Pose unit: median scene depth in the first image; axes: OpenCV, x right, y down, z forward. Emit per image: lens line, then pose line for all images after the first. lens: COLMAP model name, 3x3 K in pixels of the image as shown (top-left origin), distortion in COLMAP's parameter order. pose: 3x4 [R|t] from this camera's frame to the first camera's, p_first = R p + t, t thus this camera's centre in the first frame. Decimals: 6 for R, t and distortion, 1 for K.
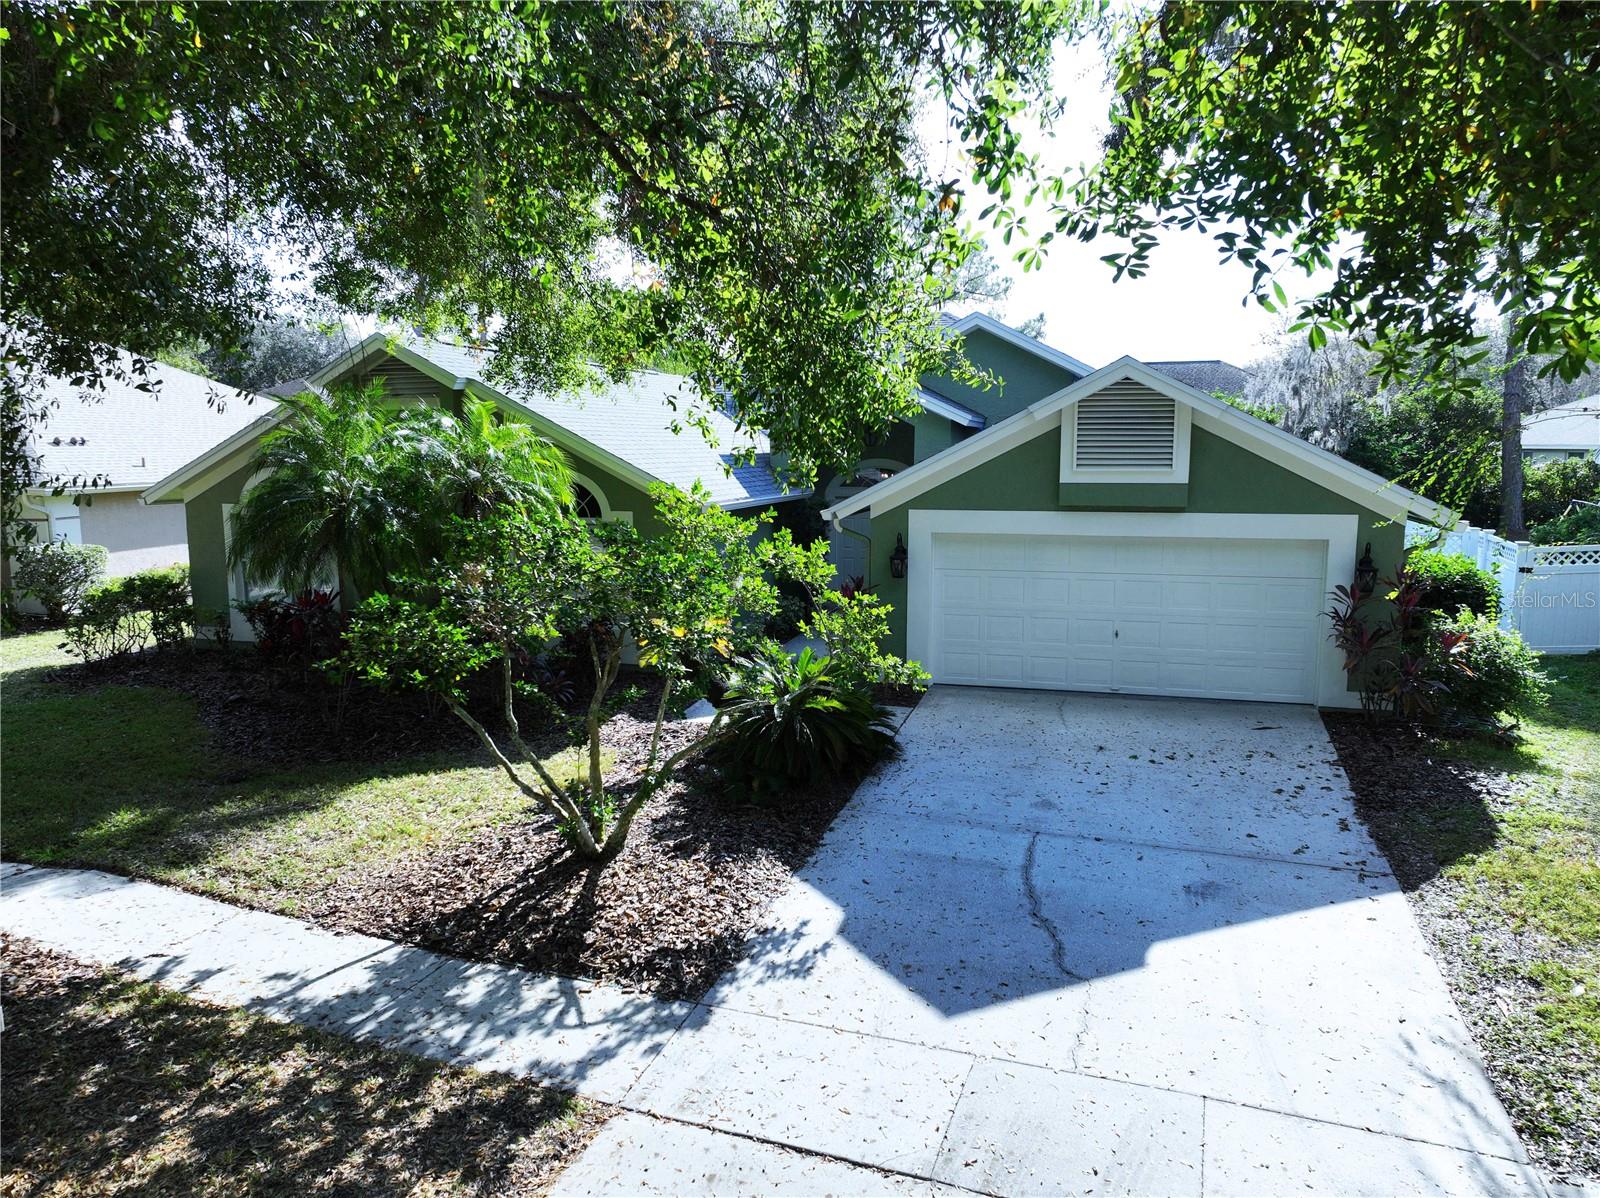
lens RADIAL K [[1136.2, 0, 799.9], [0, 1136.2, 604.2], [0, 0, 1]] dist [0.007993, 0.008416]
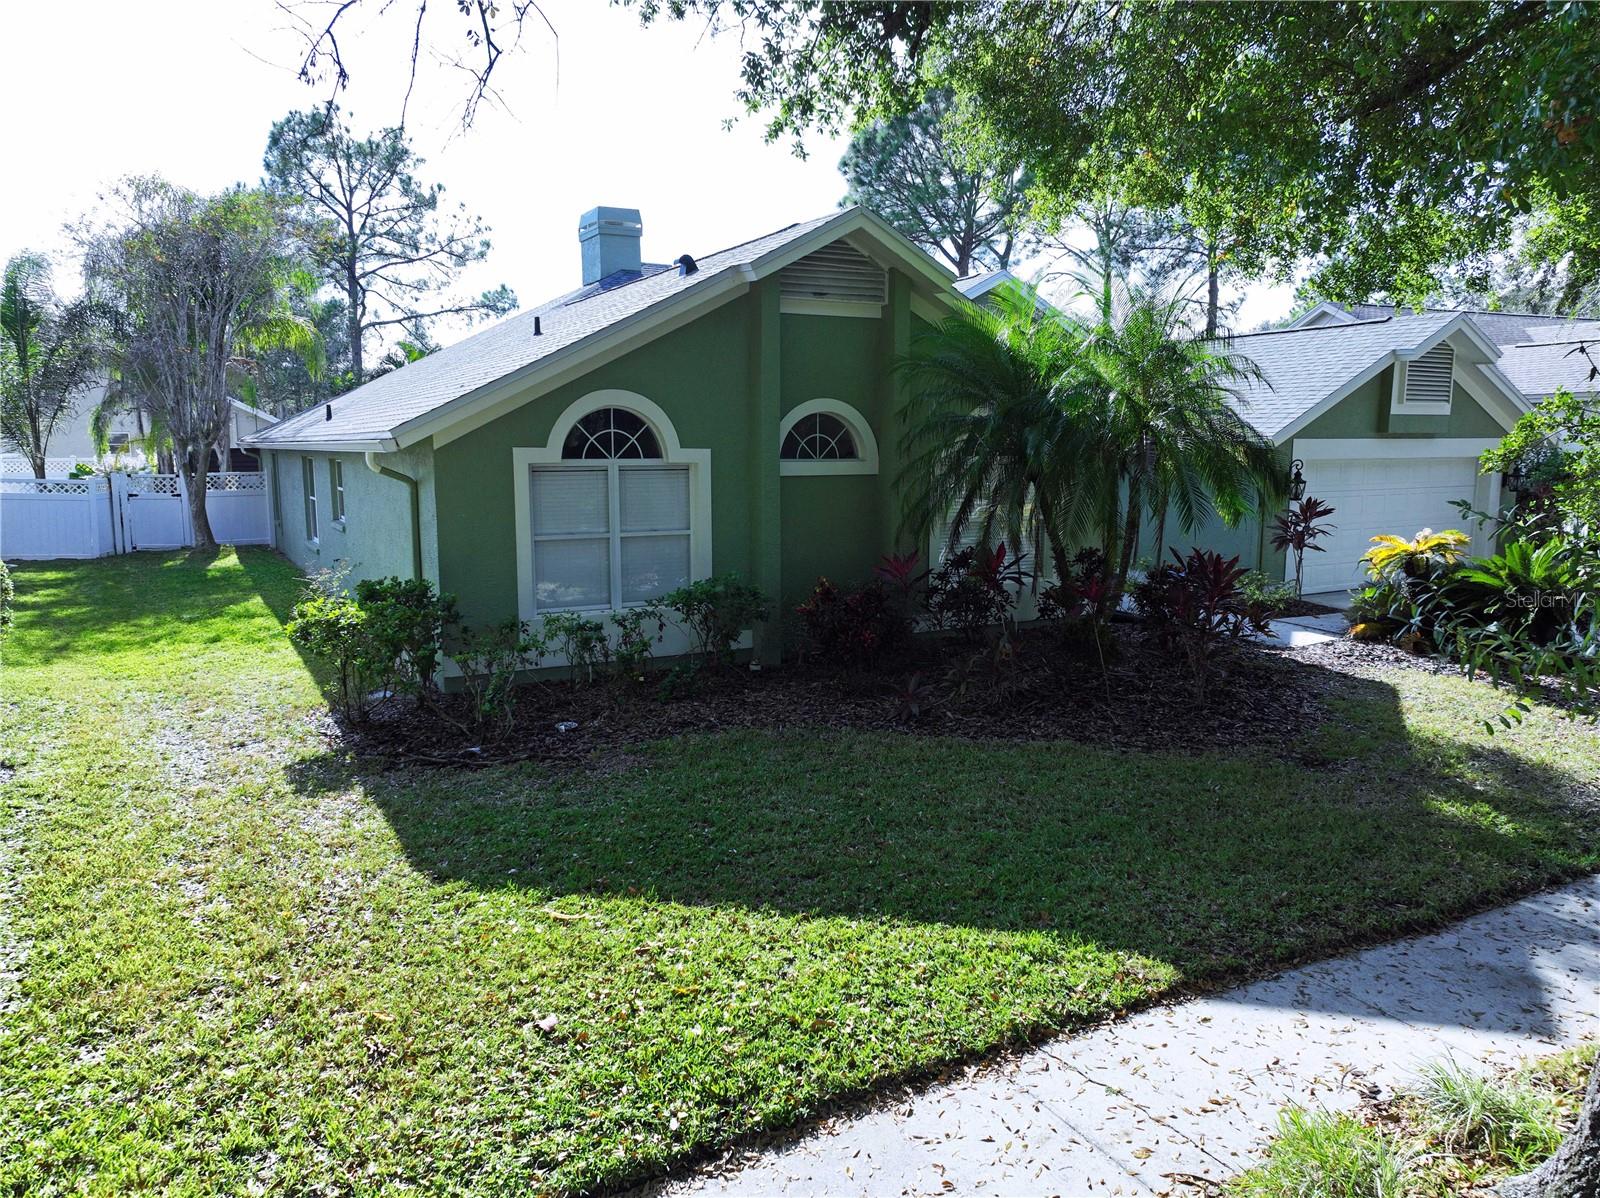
lens RADIAL K [[1136.2, 0, 802.1], [0, 1136.2, 598.8], [0, 0, 1]] dist [0.007993, 0.008416]
pose [[0.692819, -0.095348, 0.714780, -1.597980], [0.106639, 0.993868, 0.029215, -0.019027], [-0.713183, 0.055983, 0.698739, 0.886605]]
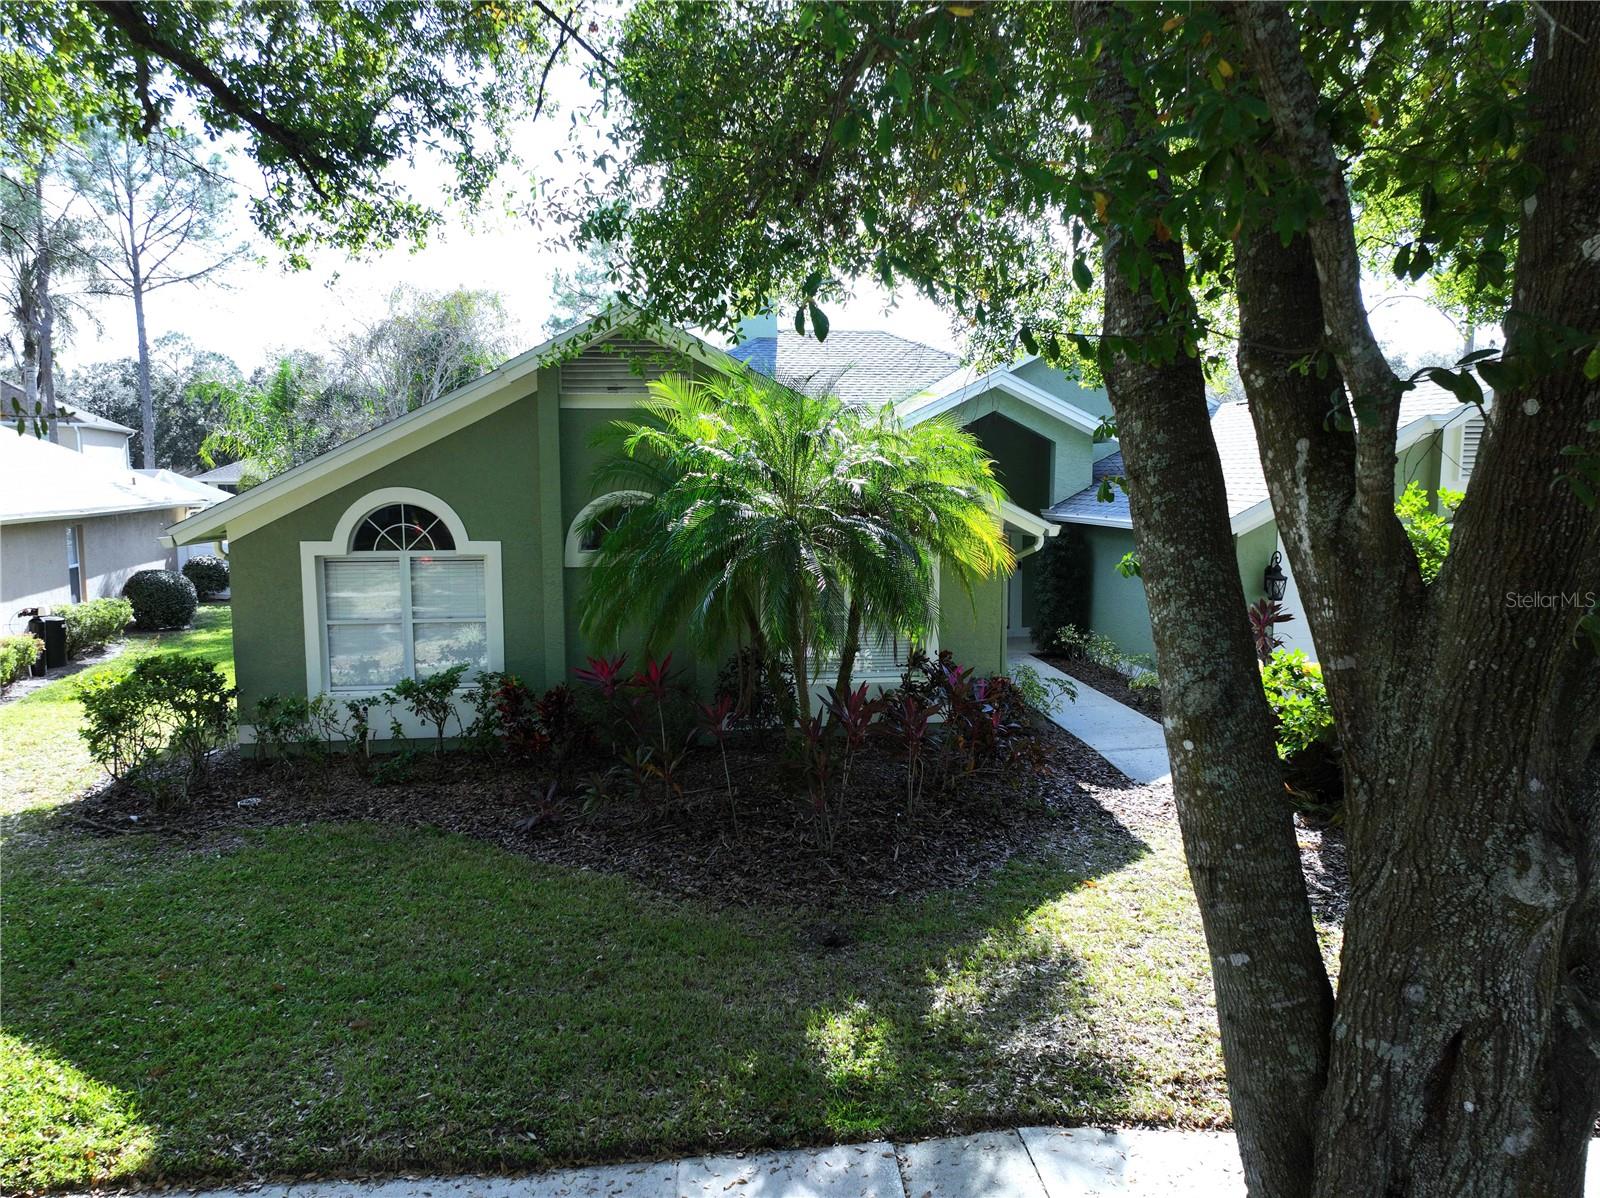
lens RADIAL K [[1136.2, 0, 800.7], [0, 1136.2, 593.9], [0, 0, 1]] dist [0.007993, 0.008416]
pose [[0.912451, -0.040432, 0.407184, -0.971860], [0.059959, 0.997576, -0.035305, -0.030718], [-0.404770, 0.056629, 0.912663, 0.497718]]
